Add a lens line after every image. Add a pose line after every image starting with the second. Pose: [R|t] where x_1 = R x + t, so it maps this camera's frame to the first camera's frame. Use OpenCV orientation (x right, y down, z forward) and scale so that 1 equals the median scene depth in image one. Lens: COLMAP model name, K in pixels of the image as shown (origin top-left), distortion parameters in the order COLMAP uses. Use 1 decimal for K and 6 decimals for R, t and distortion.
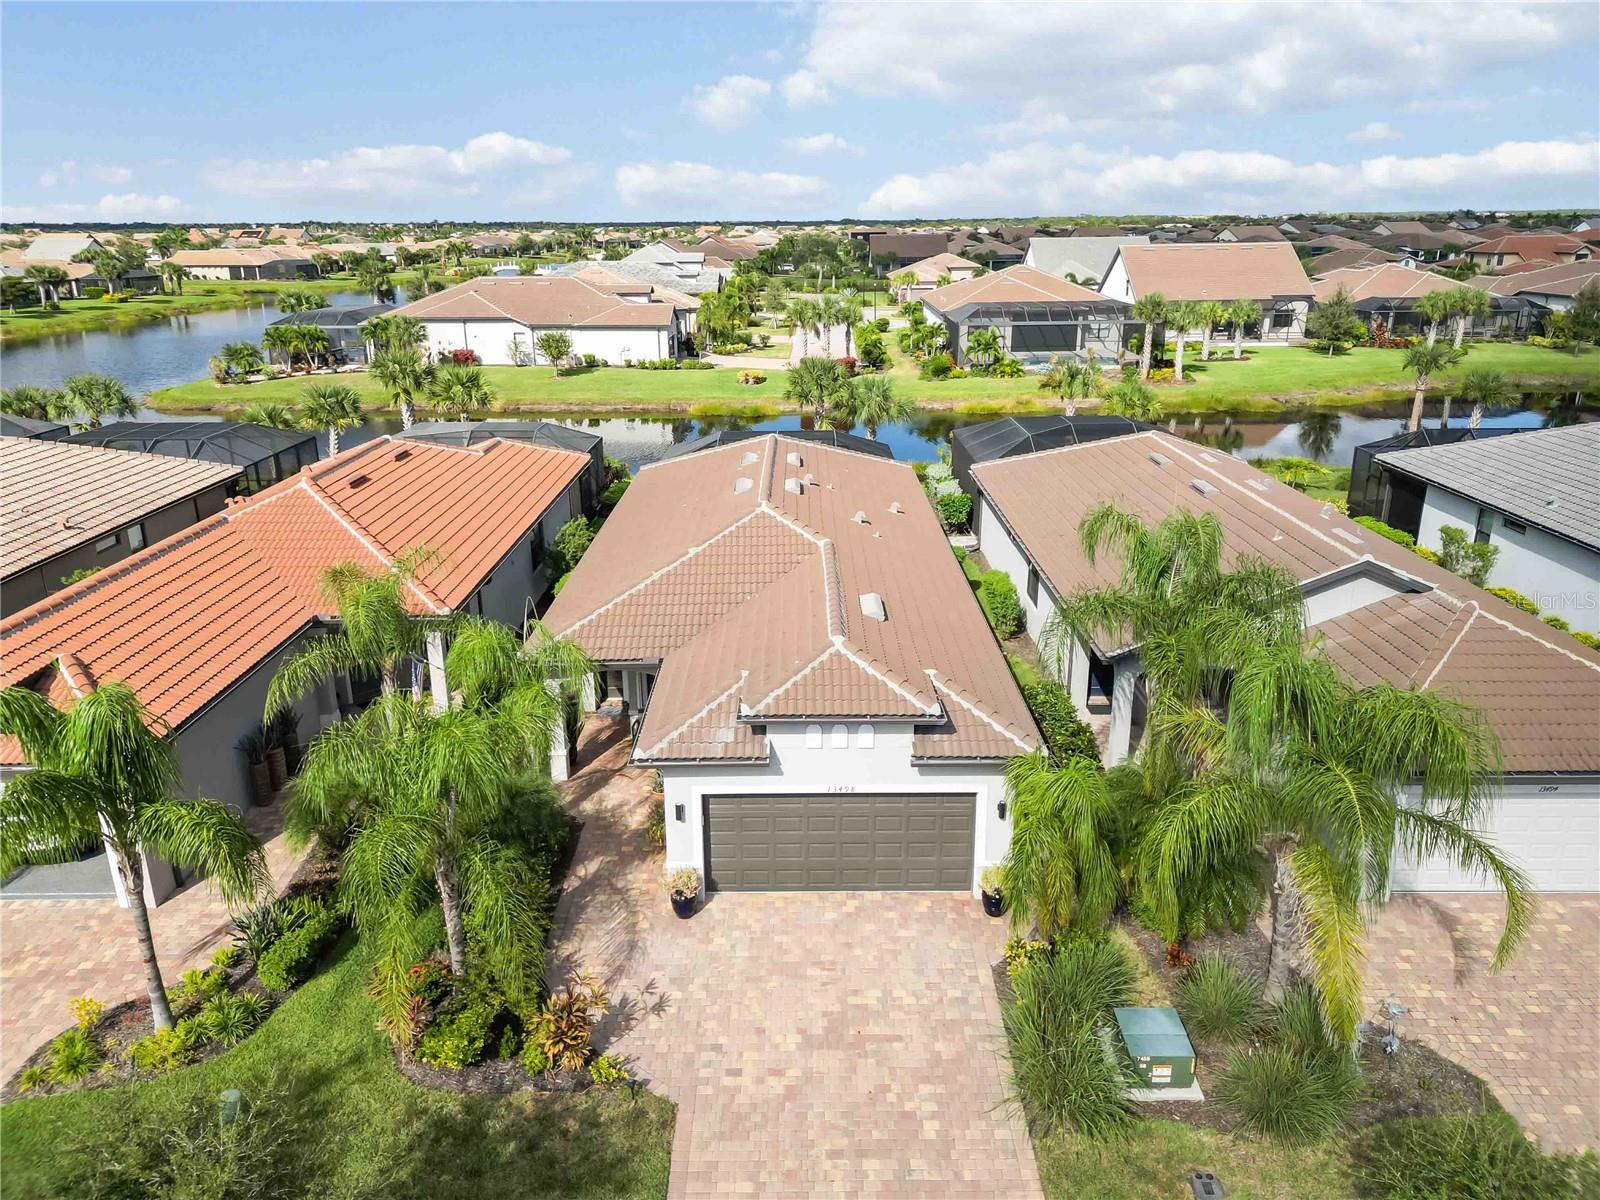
lens RADIAL K [[1121.5, 0, 800.0], [0, 1121.5, 600.0], [0, 0, 1]] dist [0.056168, -0.045703]
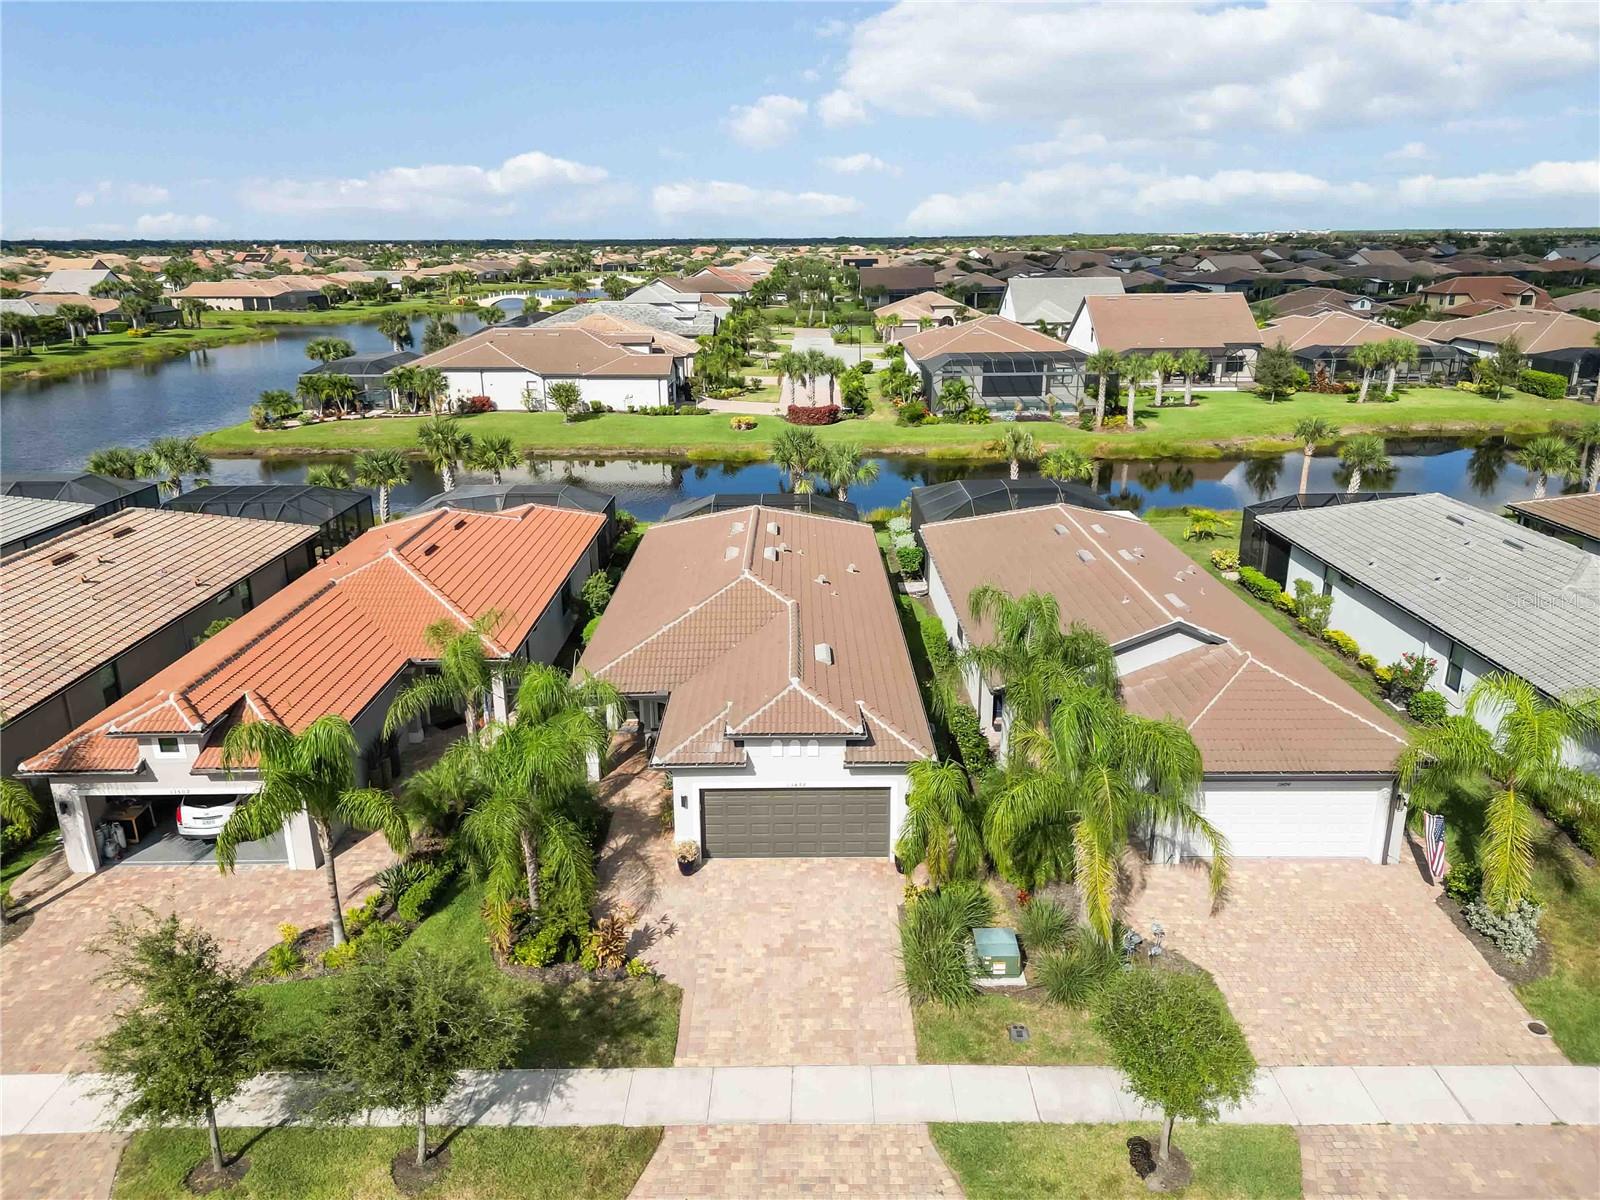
lens RADIAL K [[1117.3, 0, 800.0], [0, 1117.3, 600.0], [0, 0, 1]] dist [0.069929, -0.067585]
pose [[0.999992, -0.000215, 0.003949, 0.023647], [0.000266, 0.999916, -0.012966, -0.033062], [-0.003946, 0.012967, 0.999908, -0.289015]]
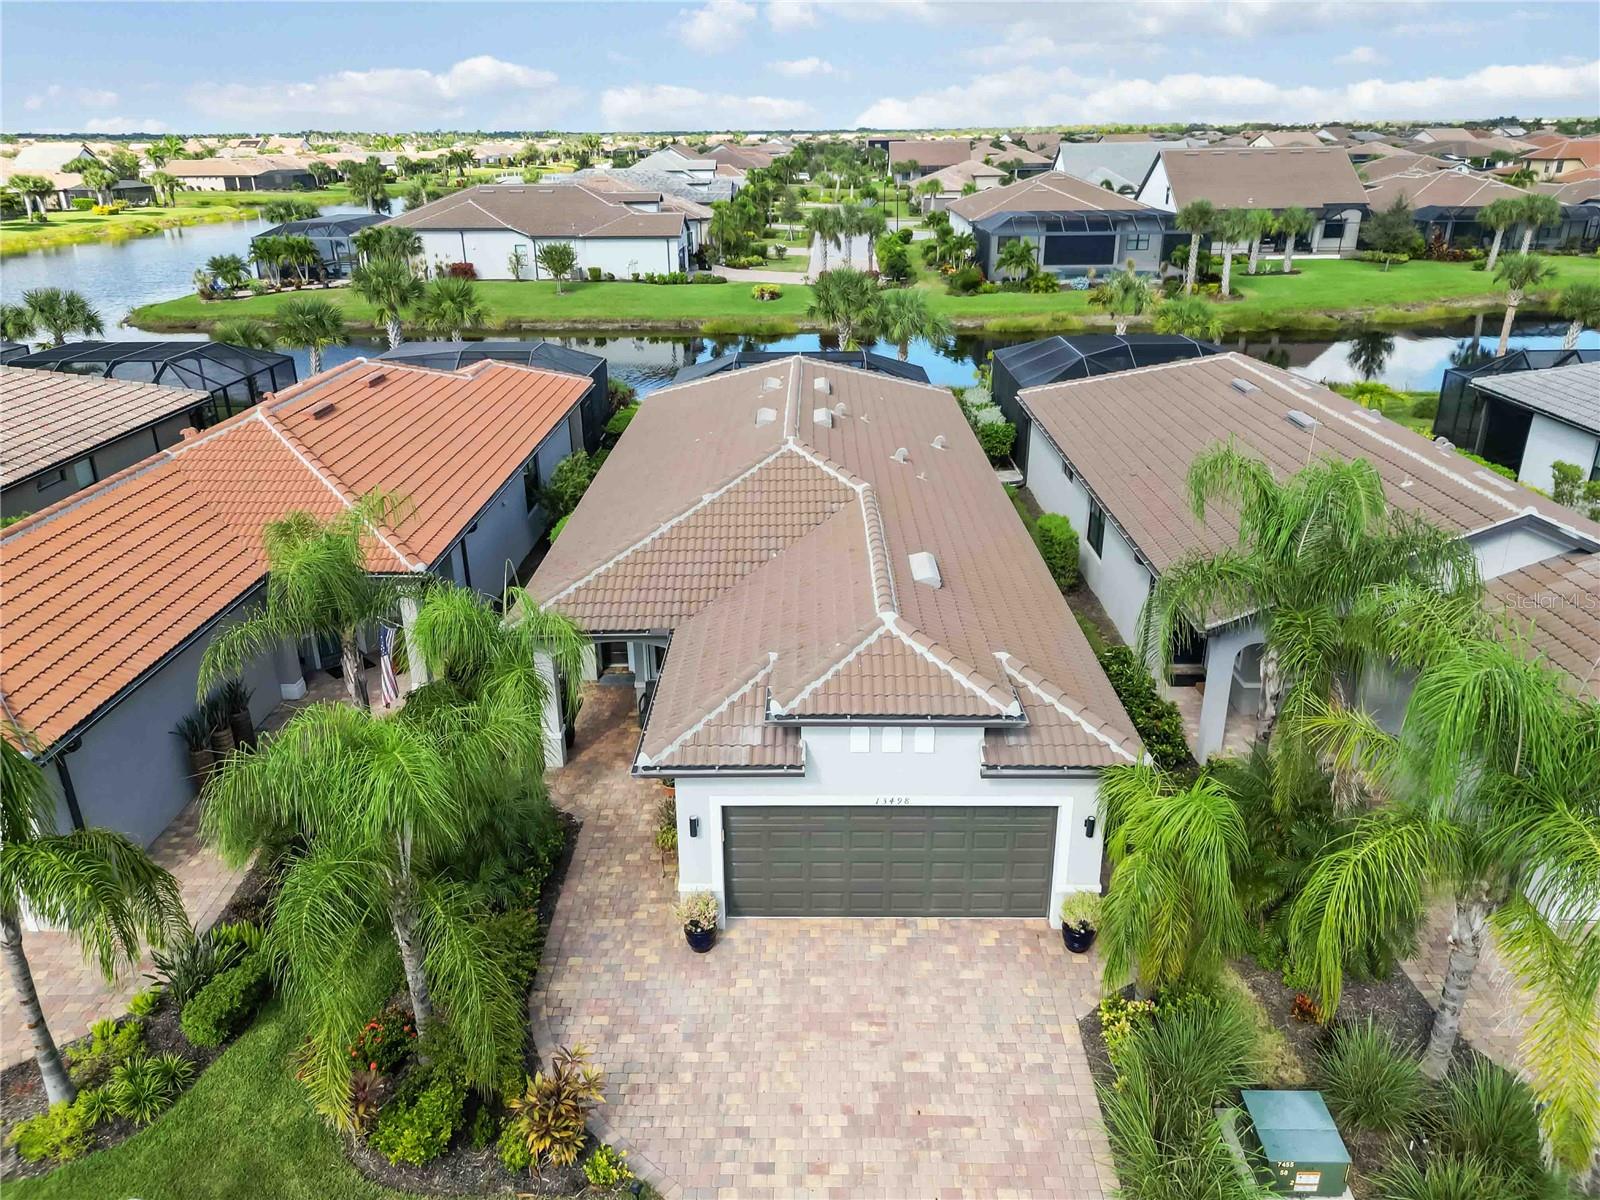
lens RADIAL K [[1130.9, 0, 800.0], [0, 1130.9, 600.0], [0, 0, 1]] dist [0.033295, -0.018406]
pose [[0.999931, 0.002964, -0.011335, -0.014223], [-0.002184, 0.997667, 0.068236, -0.021641], [0.011510, -0.068207, 0.997605, 0.125645]]
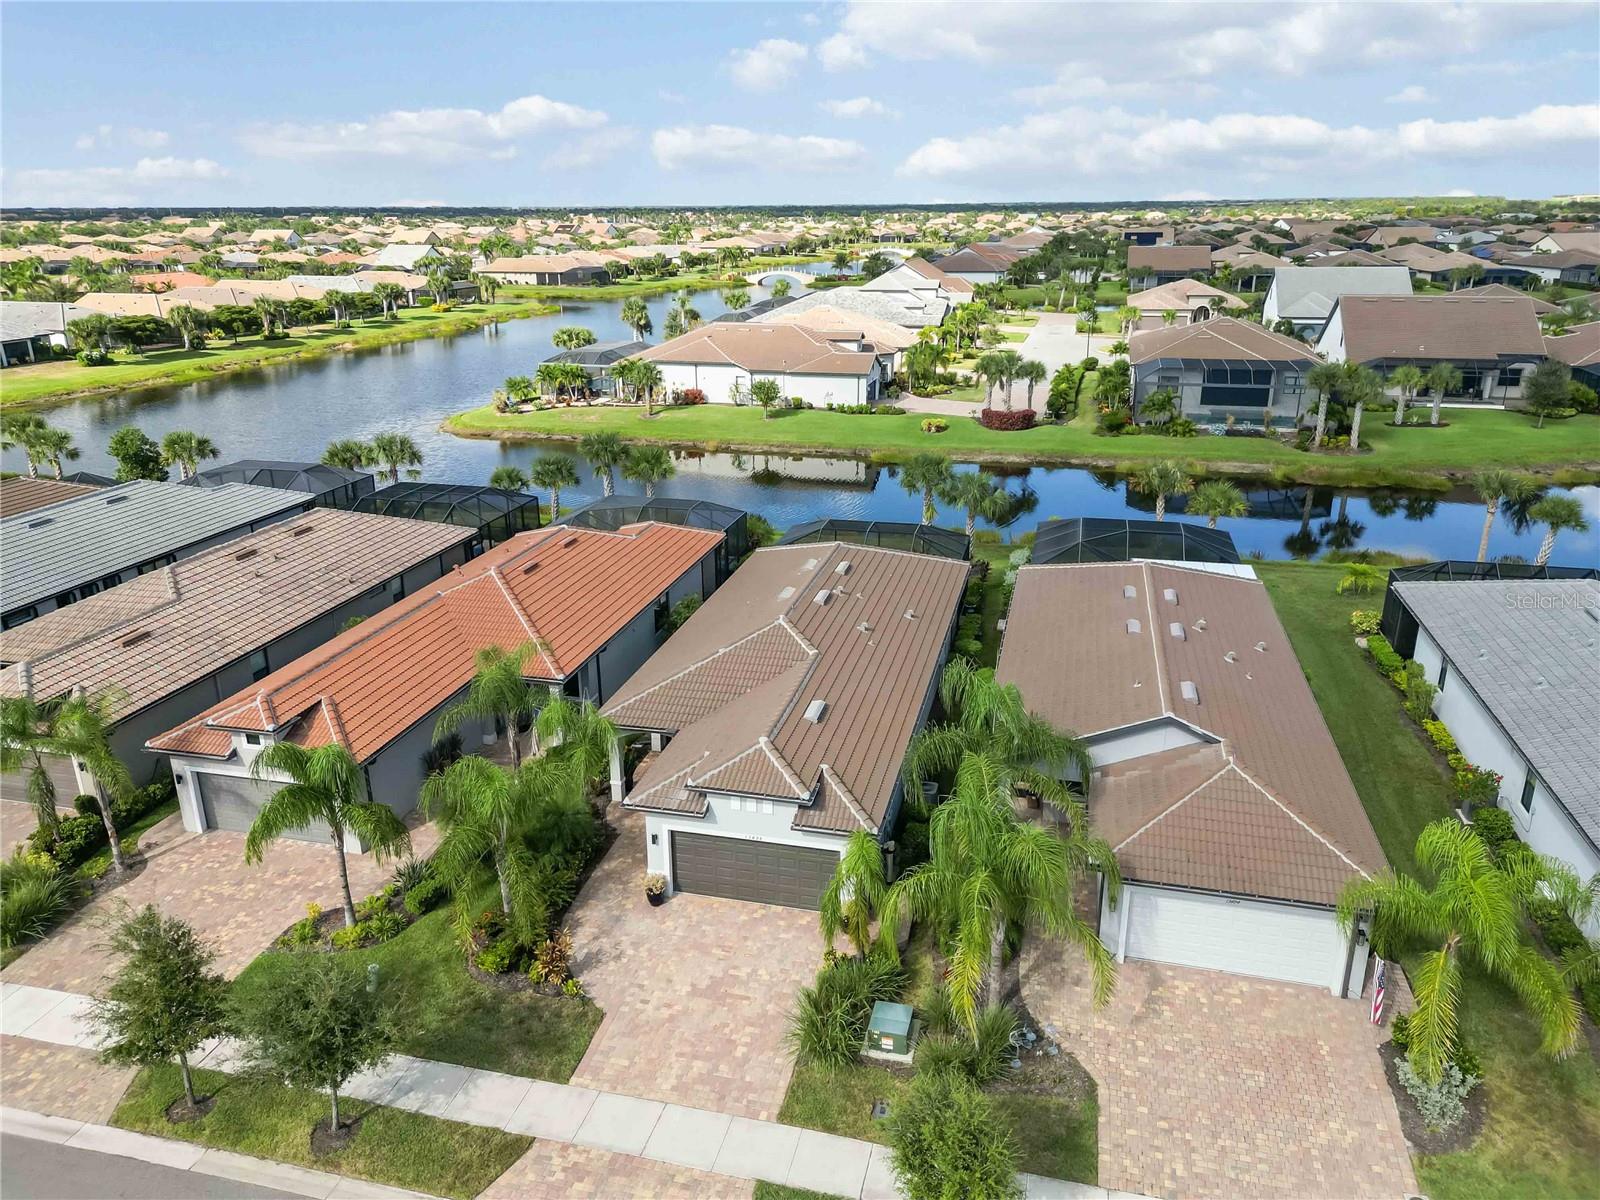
lens RADIAL K [[1121.5, 0, 800.0], [0, 1121.5, 600.0], [0, 0, 1]] dist [0.056168, -0.045703]
pose [[0.970909, 0.081050, -0.225313, 0.278394], [-0.077808, 0.996697, 0.023246, -0.131621], [0.226453, -0.005039, 0.974009, -0.325864]]
